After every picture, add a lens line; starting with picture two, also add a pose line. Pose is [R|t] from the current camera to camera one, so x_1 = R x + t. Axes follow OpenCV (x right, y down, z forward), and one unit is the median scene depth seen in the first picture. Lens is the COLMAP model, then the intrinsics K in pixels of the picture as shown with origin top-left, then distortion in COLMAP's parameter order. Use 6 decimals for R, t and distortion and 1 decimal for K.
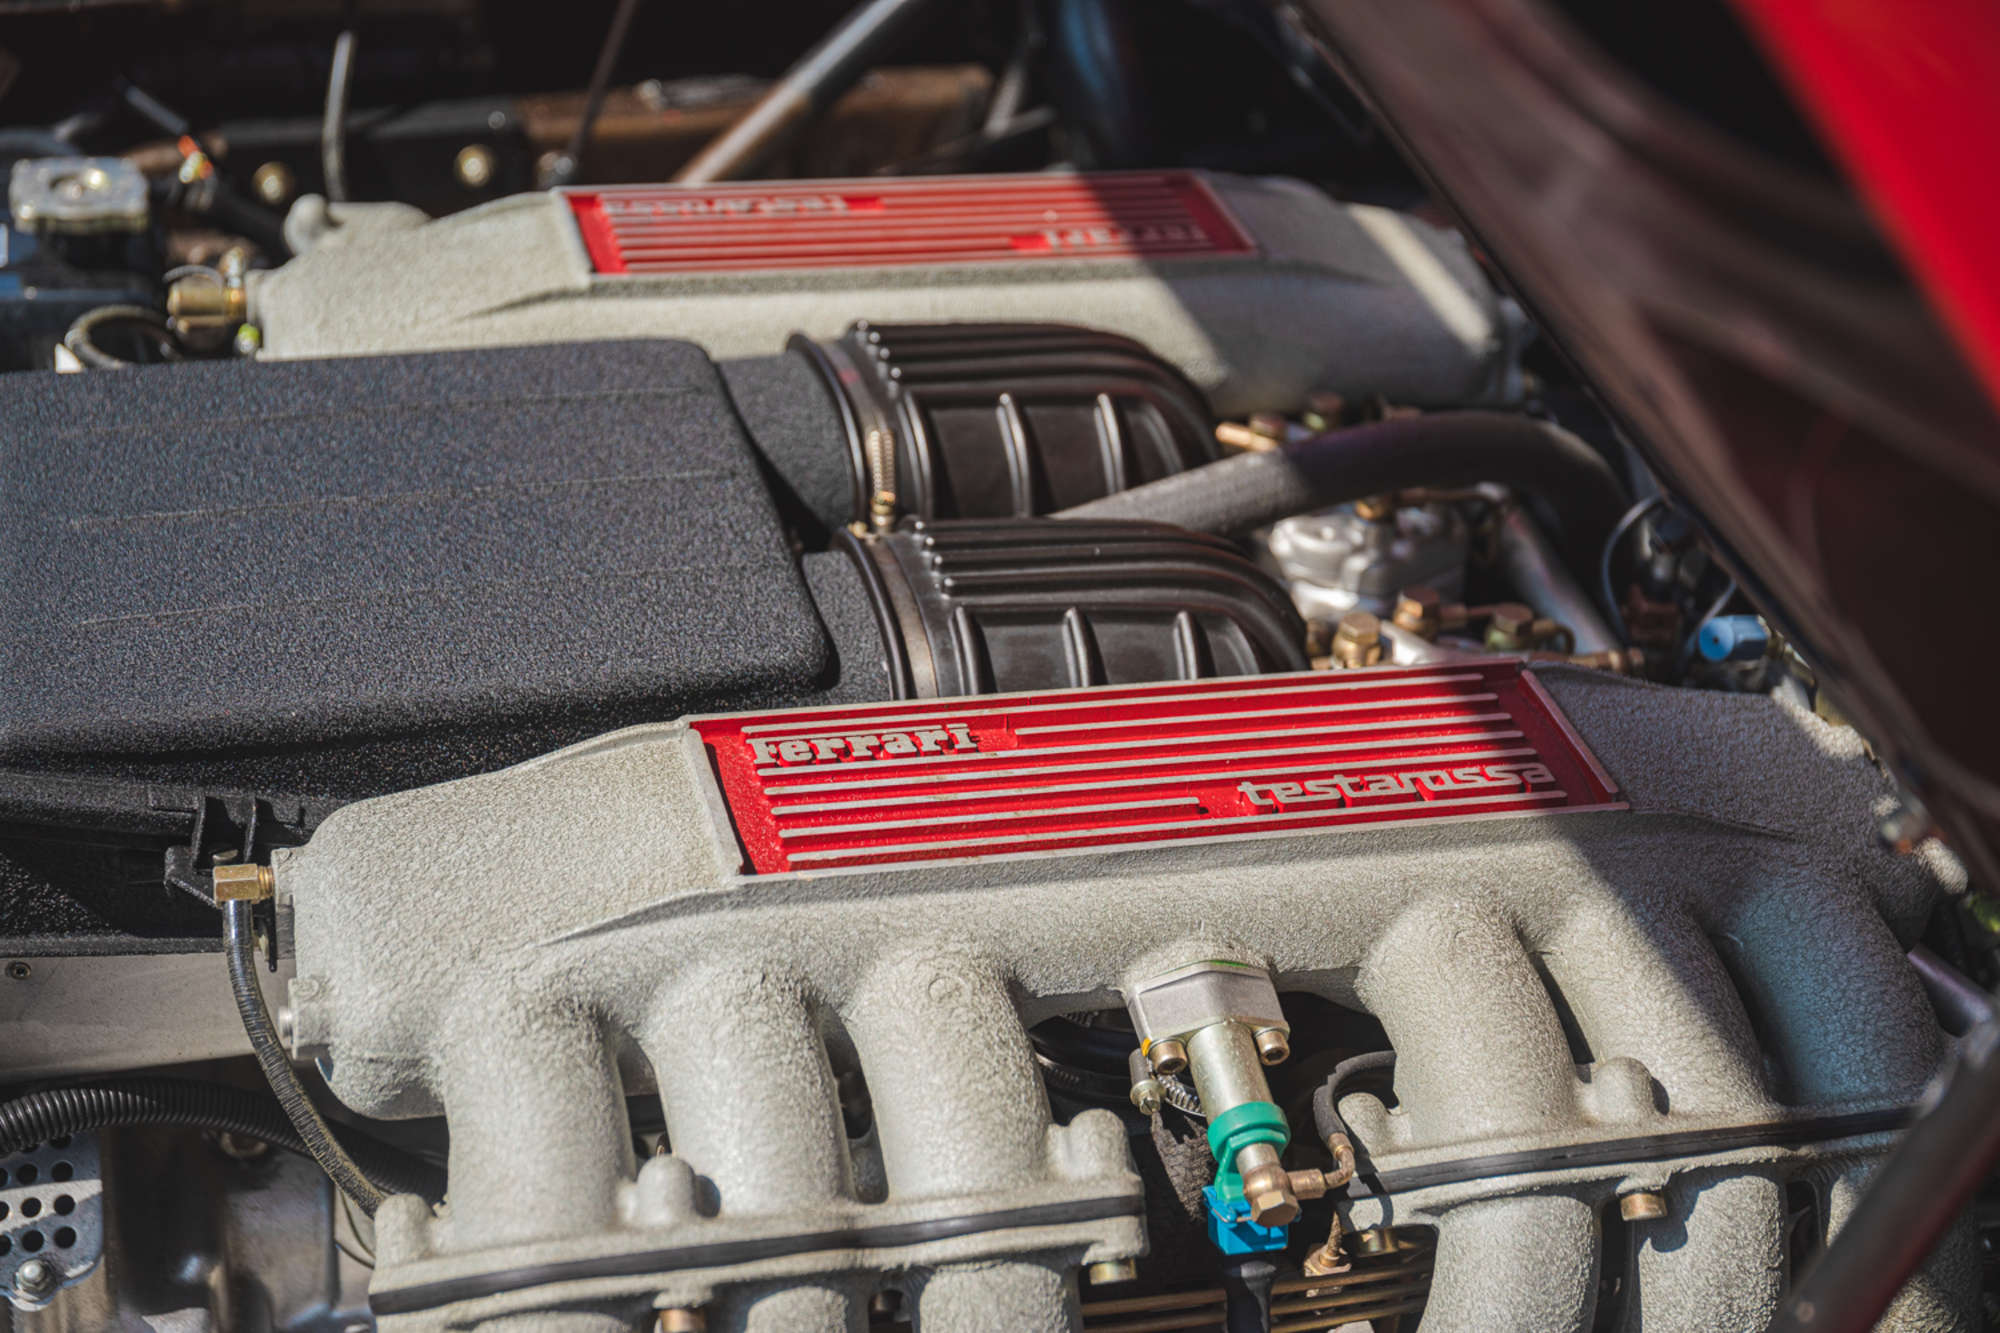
lens RADIAL K [[2542.7, 0, 1000.0], [0, 2542.7, 666.5], [0, 0, 1]] dist [0.140652, 0.001514]
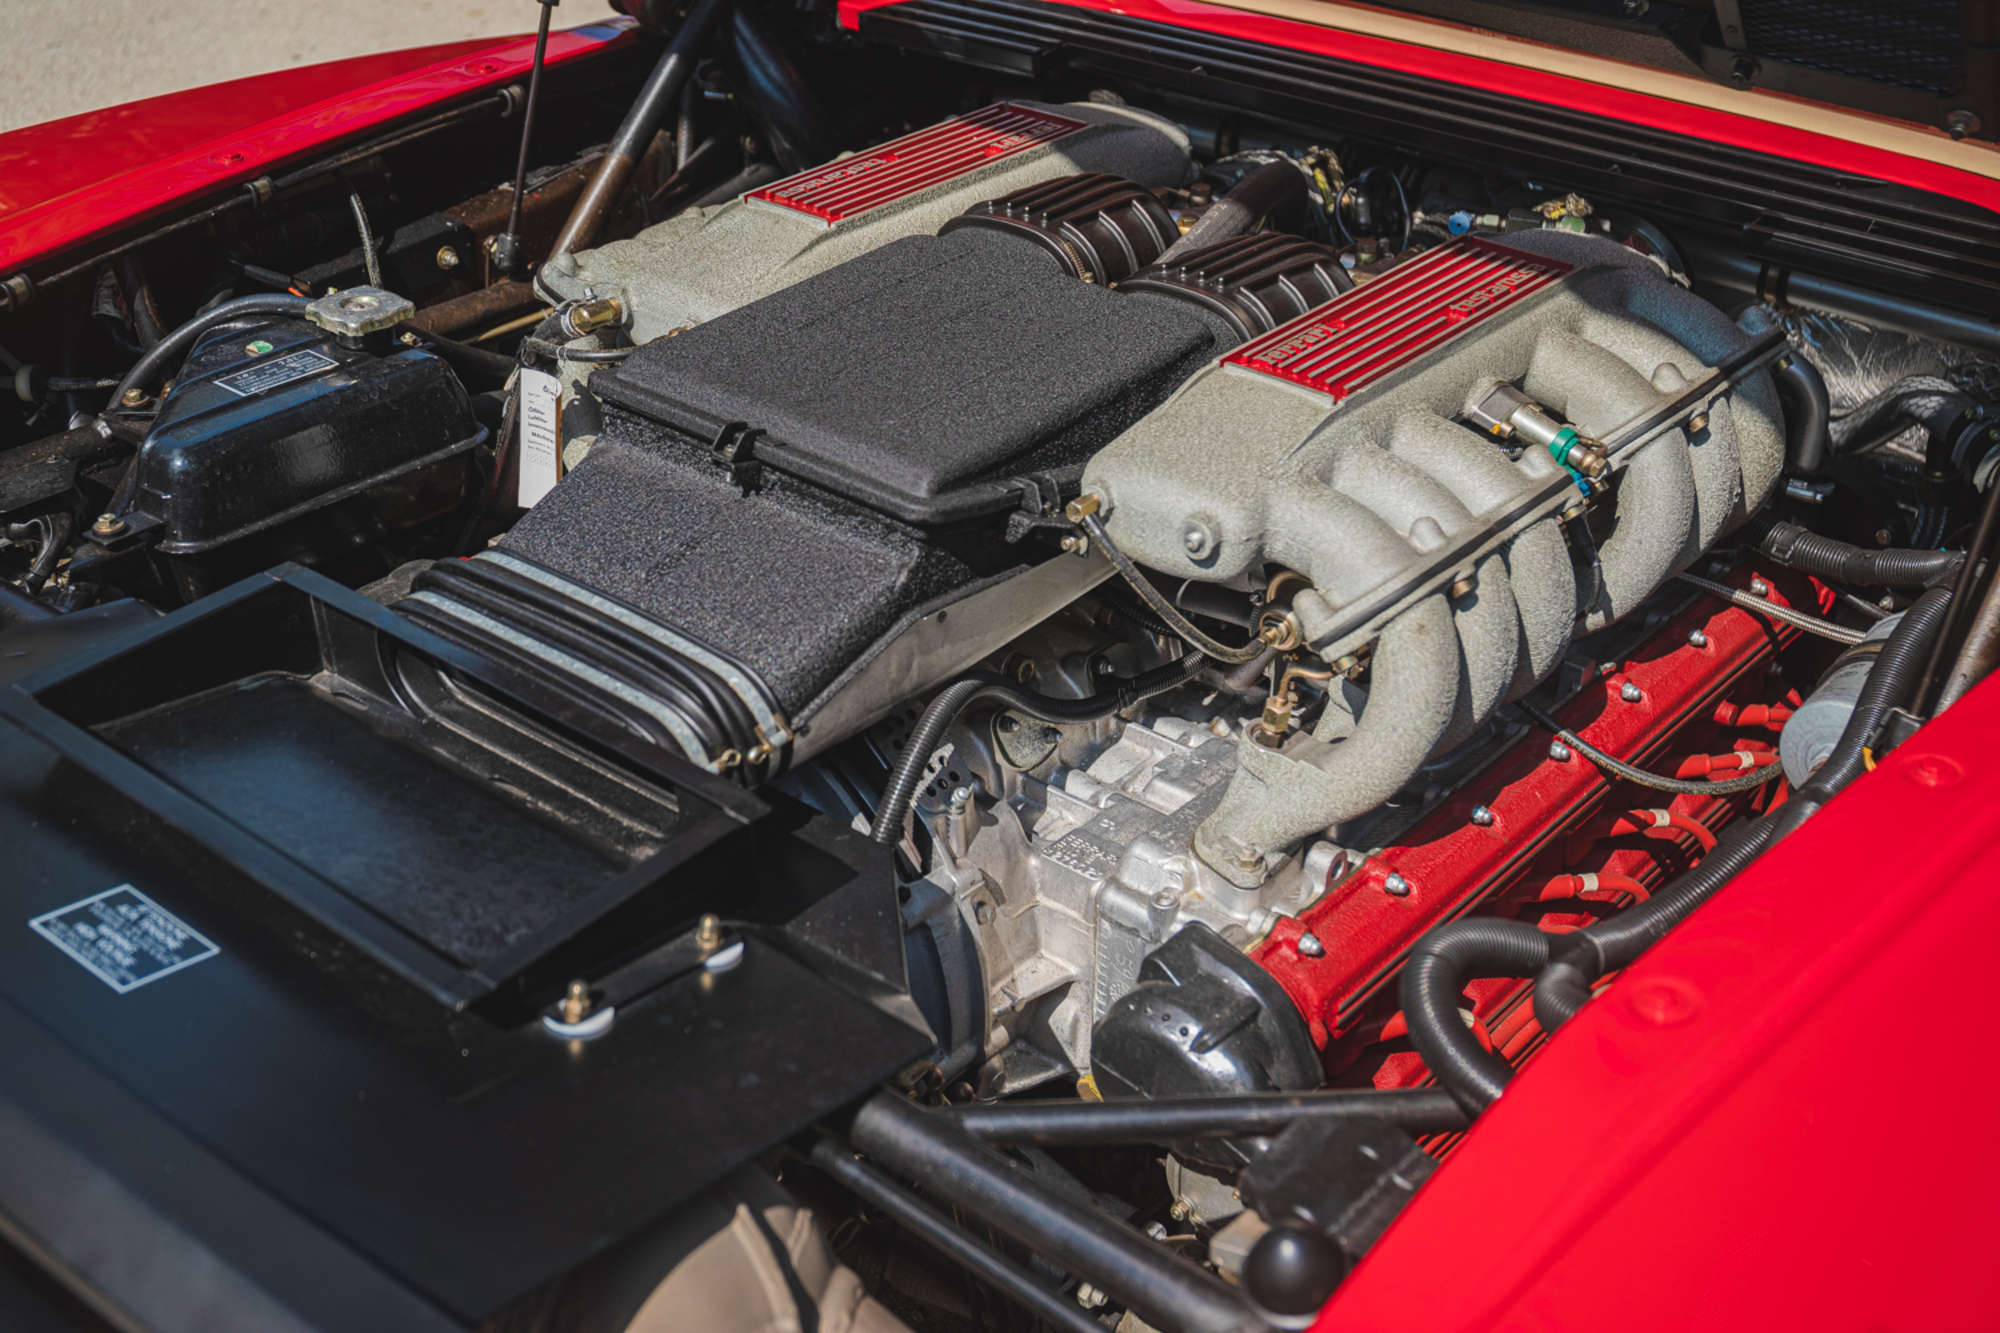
lens RADIAL K [[2400.8, 0, 1000.0], [0, 2400.8, 666.5], [0, 0, 1]] dist [0.025302, 0.017041]
pose [[0.787546, -0.349731, 0.507405, -0.924404], [0.374021, 0.925637, 0.057480, 0.052029], [-0.489775, 0.144512, 0.859789, -0.264851]]
